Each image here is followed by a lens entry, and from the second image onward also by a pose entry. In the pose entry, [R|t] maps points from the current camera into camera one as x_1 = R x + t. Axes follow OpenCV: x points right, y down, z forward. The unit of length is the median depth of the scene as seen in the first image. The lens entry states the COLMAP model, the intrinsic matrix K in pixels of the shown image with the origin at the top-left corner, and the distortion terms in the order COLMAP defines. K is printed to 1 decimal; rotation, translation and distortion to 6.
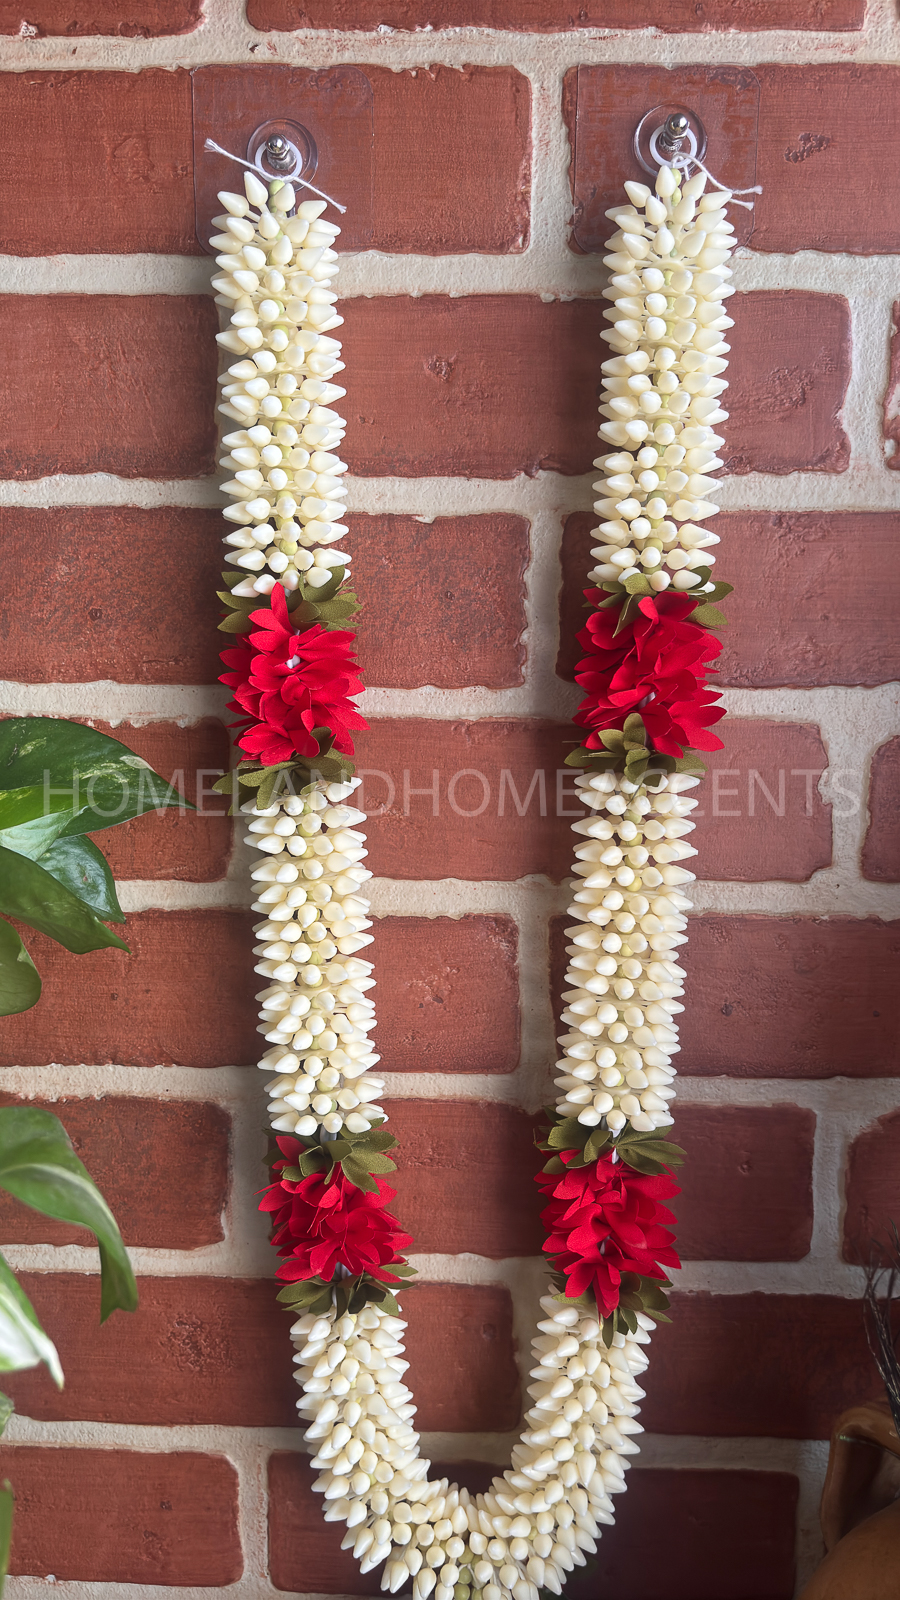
lens RADIAL K [[1249.5, 0, 452.8], [0, 1249.5, 795.6], [0, 0, 1]] dist [0.003866, -0.005267]
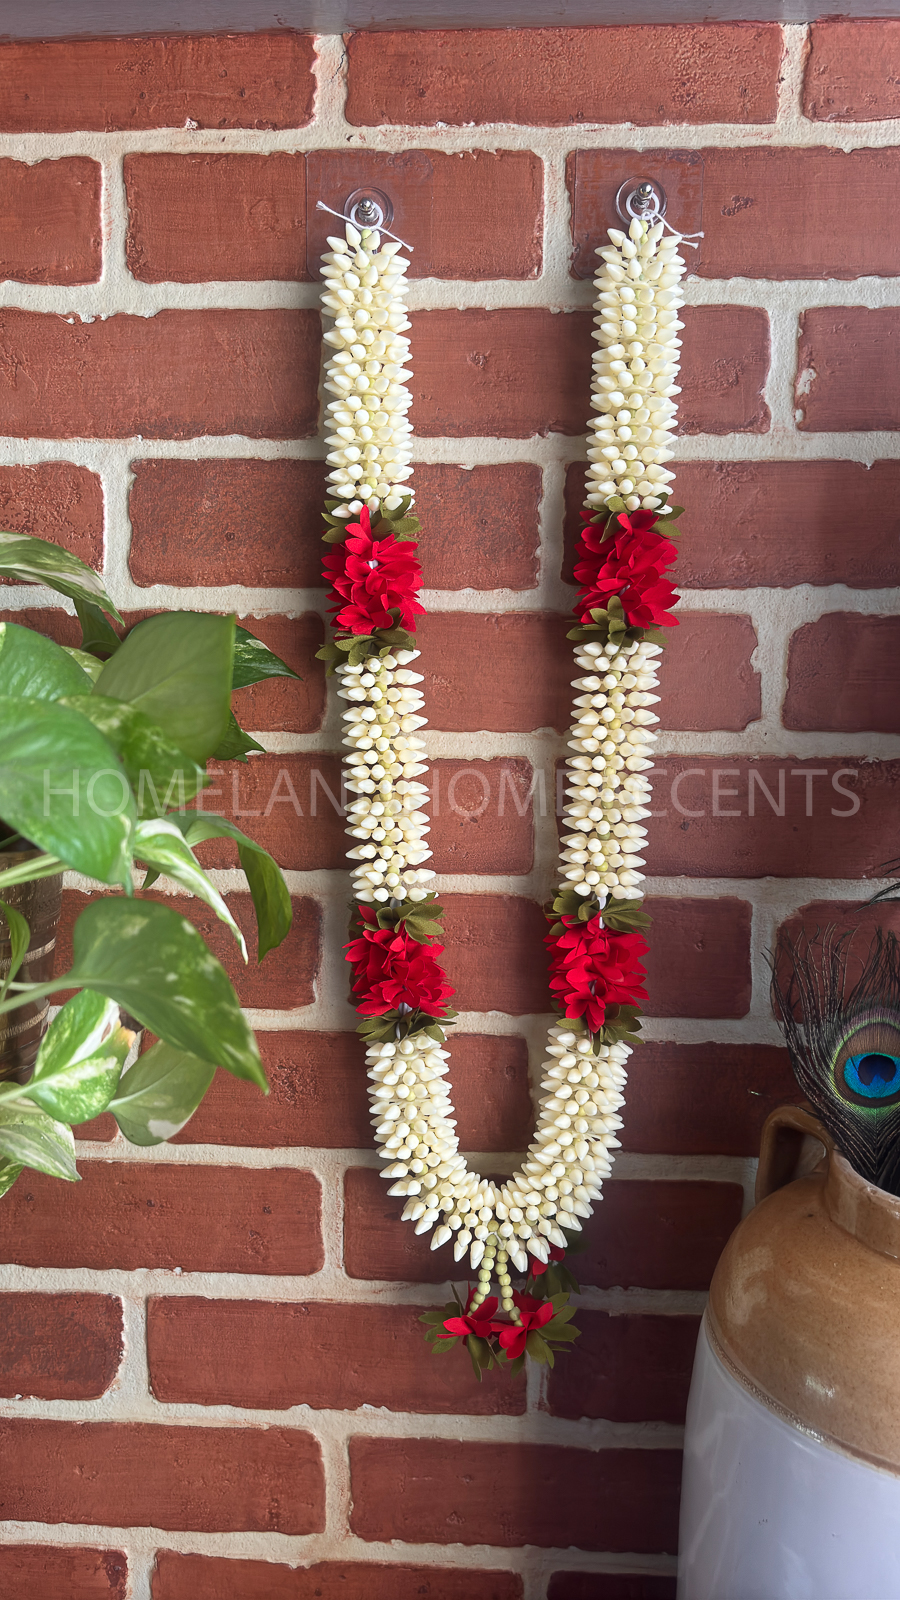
lens RADIAL K [[1249.5, 0, 452.8], [0, 1249.5, 795.6], [0, 0, 1]] dist [0.003866, -0.005267]
pose [[0.999860, 0.004445, -0.016117, -0.014140], [-0.005003, 0.999384, -0.034735, 0.195562], [0.015952, 0.034811, 0.999267, -0.387036]]
